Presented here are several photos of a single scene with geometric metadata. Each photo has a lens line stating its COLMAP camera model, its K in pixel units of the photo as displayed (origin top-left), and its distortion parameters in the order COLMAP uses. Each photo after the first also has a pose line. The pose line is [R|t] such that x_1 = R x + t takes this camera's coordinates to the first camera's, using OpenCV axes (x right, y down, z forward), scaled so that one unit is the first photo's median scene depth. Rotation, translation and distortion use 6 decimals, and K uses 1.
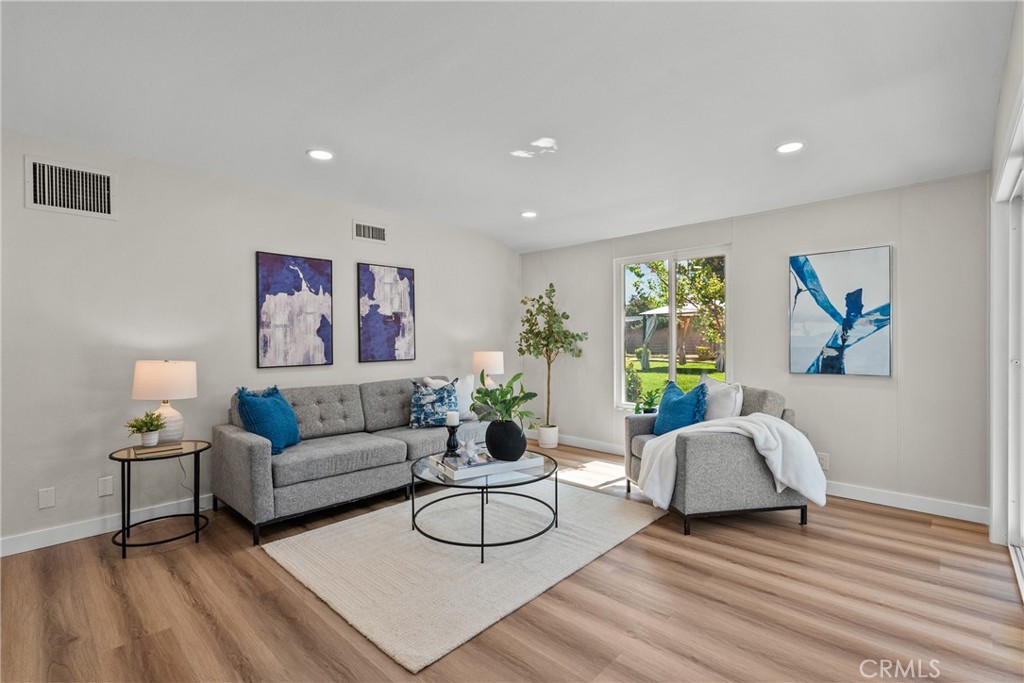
lens RADIAL K [[465.9, 0, 508.9], [0, 465.9, 343.6], [0, 0, 1]] dist [-0.003647, 0.001295]
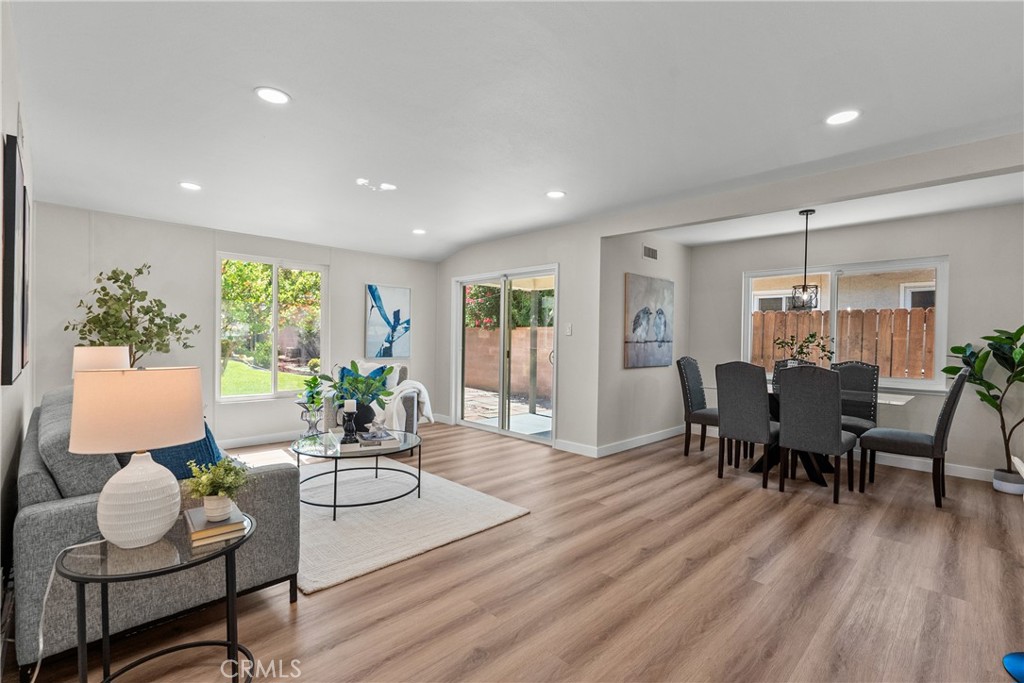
lens RADIAL K [[465.9, 0, 508.9], [0, 465.9, 343.6], [0, 0, 1]] dist [-0.003647, 0.001295]
pose [[0.036059, -0.003899, 0.999342, -0.946455], [-0.010240, 0.999938, 0.004271, 0.002770], [-0.999297, -0.010387, 0.036017, 0.456619]]
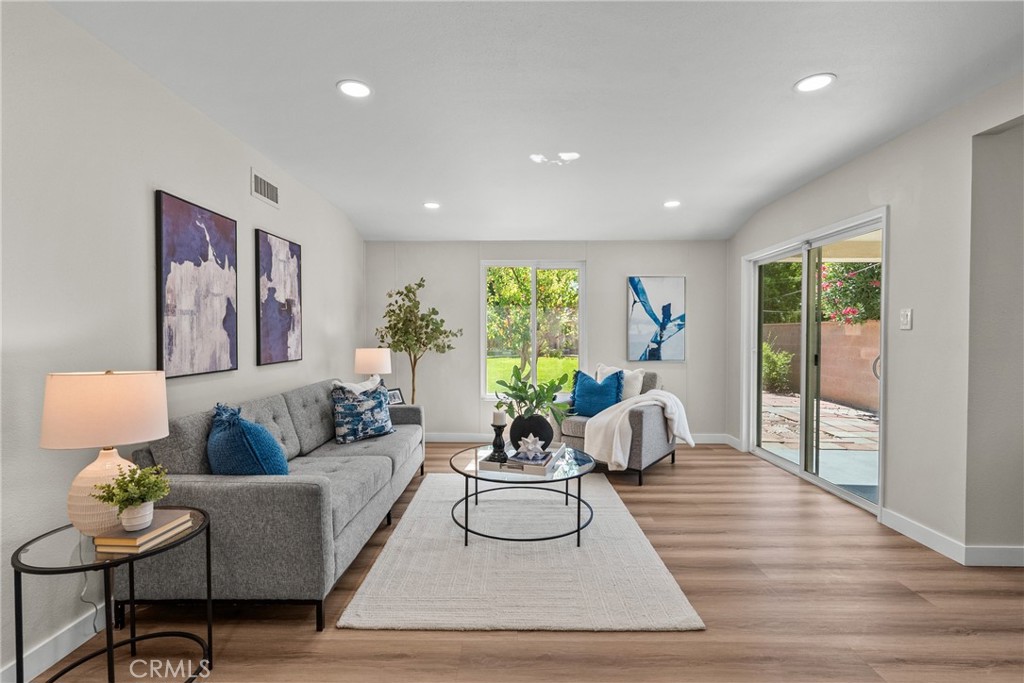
lens RADIAL K [[465.3, 0, 511.2], [0, 465.3, 344.3], [0, 0, 1]] dist [-0.003609, 0.001653]
pose [[0.733868, -0.007078, 0.679256, -0.586897], [0.000043, 0.999946, 0.010373, -0.000500], [-0.679293, -0.007584, 0.733828, 0.218064]]
